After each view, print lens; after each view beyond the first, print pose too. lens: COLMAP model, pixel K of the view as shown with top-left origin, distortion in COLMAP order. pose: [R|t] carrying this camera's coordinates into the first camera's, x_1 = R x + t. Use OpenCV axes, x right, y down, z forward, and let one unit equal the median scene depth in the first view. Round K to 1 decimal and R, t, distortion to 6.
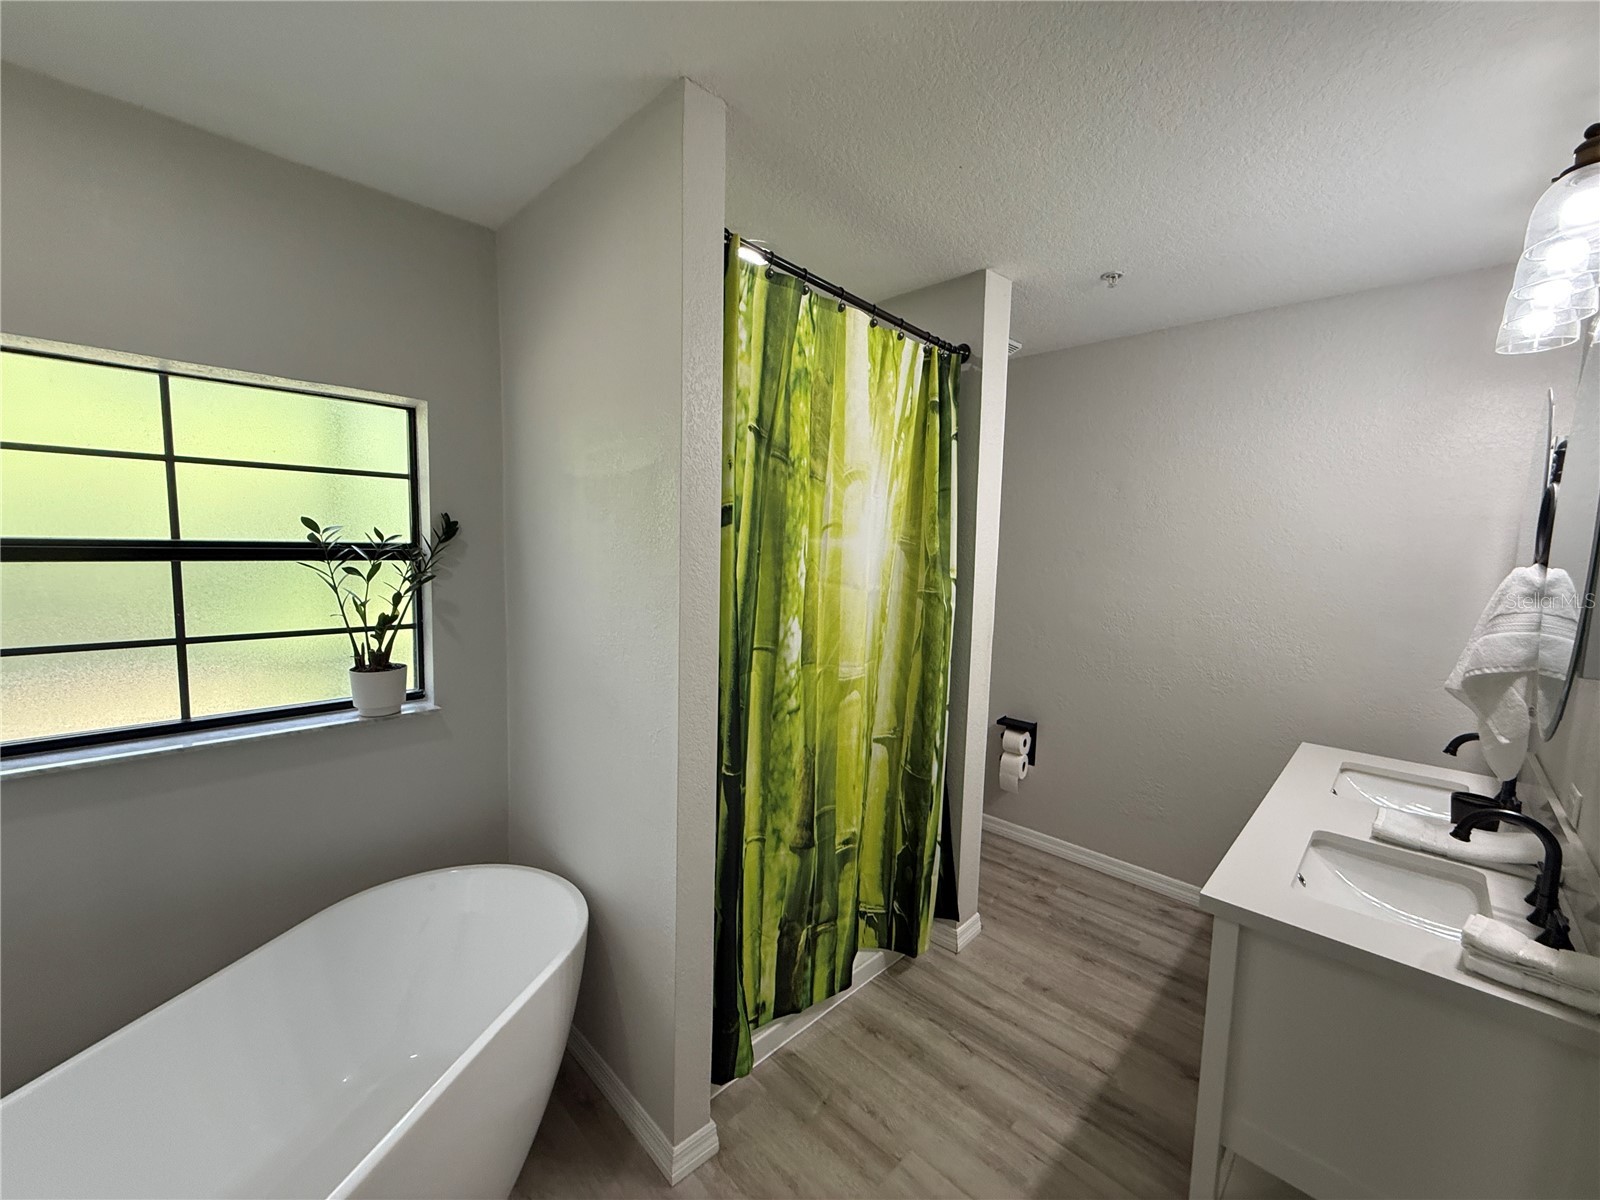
lens RADIAL K [[637.5, 0, 796.3], [0, 637.5, 598.5], [0, 0, 1]] dist [-0.003043, -0.000510]
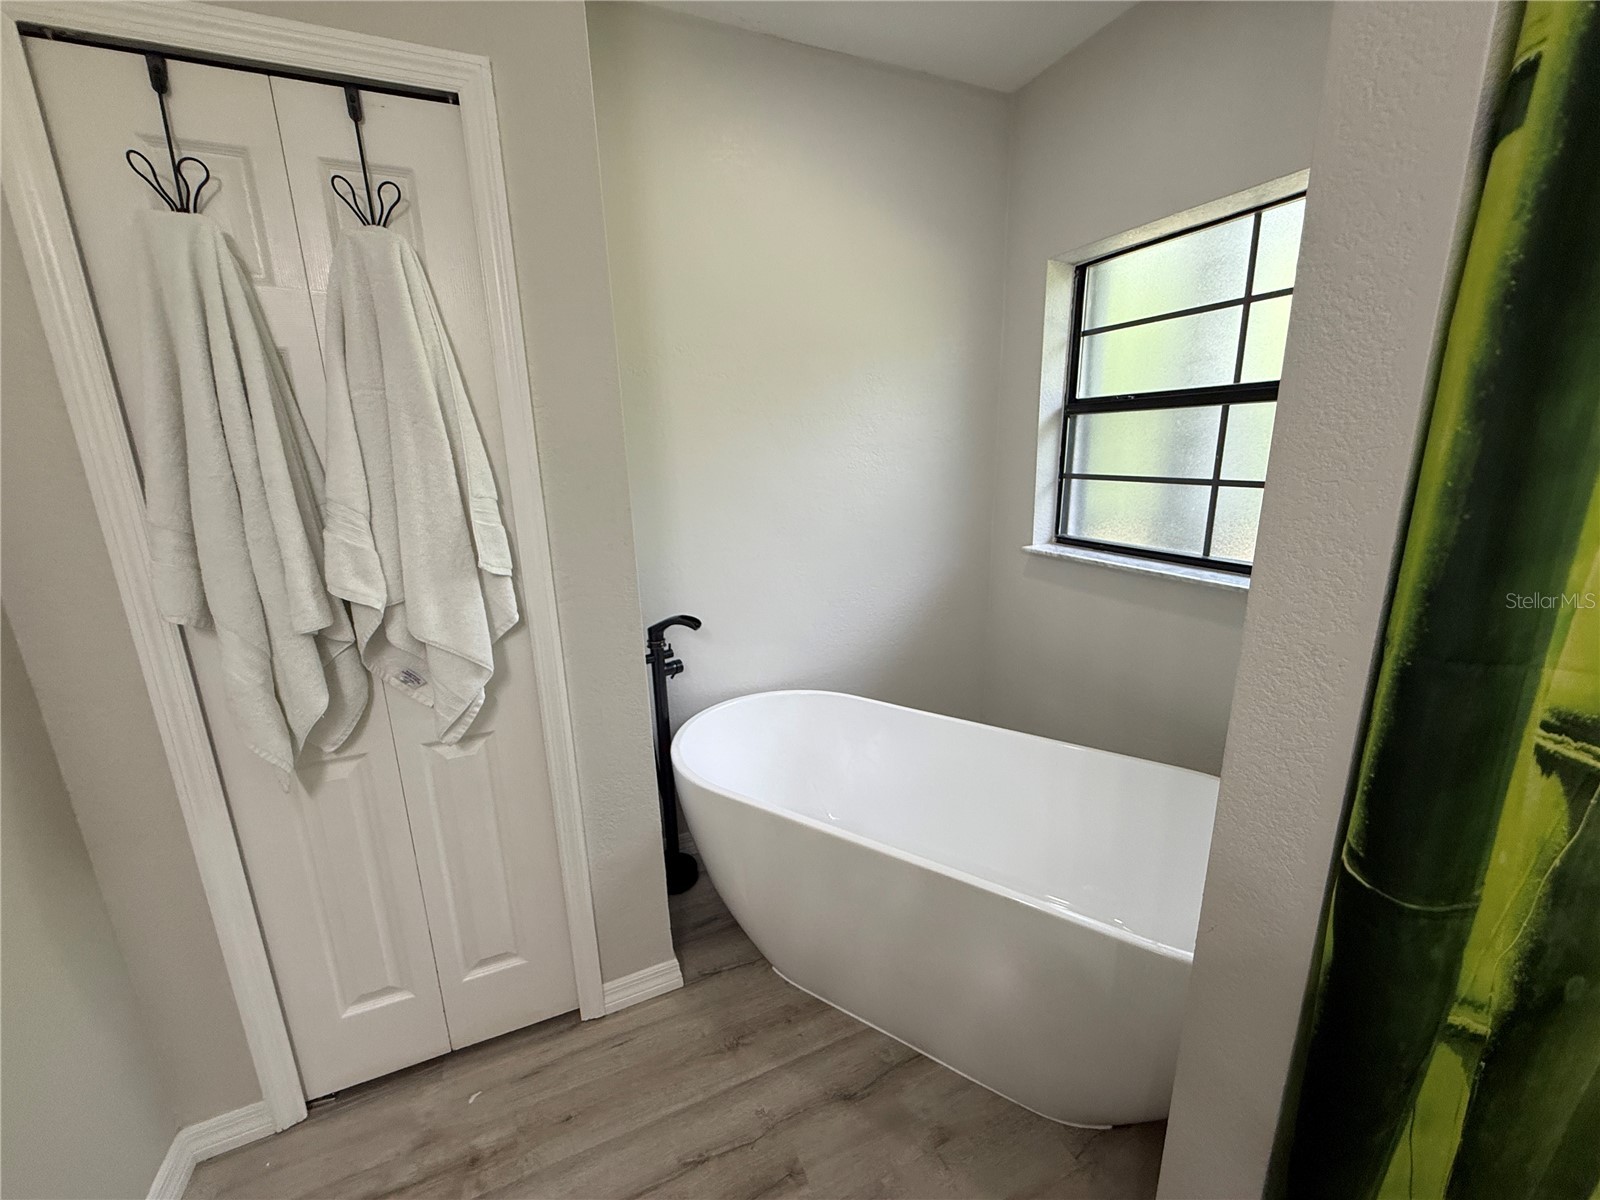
lens RADIAL K [[637.5, 0, 796.3], [0, 637.5, 598.5], [0, 0, 1]] dist [-0.003043, -0.000510]
pose [[-0.350334, 0.209726, -0.912842, 0.290447], [-0.068106, 0.966324, 0.248152, 0.036390], [0.934145, 0.149106, -0.324253, 0.700267]]
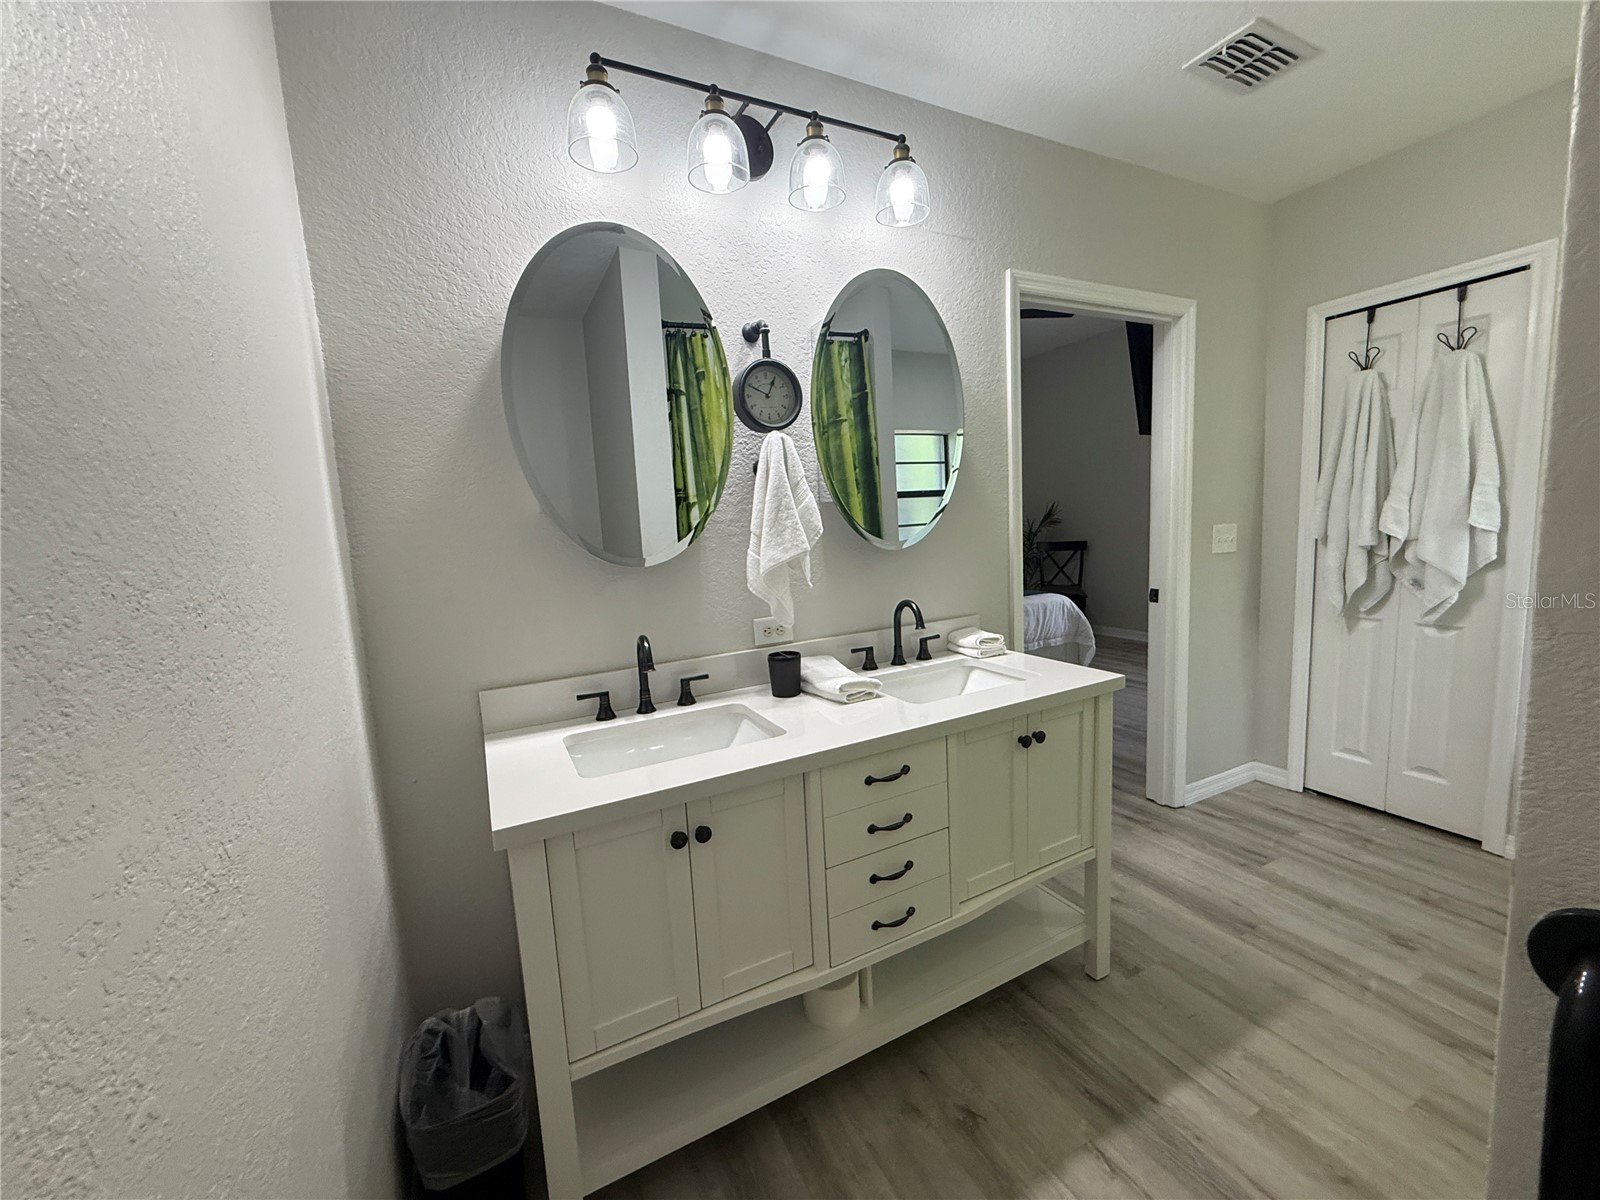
lens RADIAL K [[637.5, 0, 796.3], [0, 637.5, 598.5], [0, 0, 1]] dist [-0.003043, -0.000510]
pose [[-0.950913, -0.012669, 0.309199, 0.647790], [0.056101, 0.975548, 0.212506, 0.002422], [-0.304331, 0.219421, -0.926950, 1.759003]]
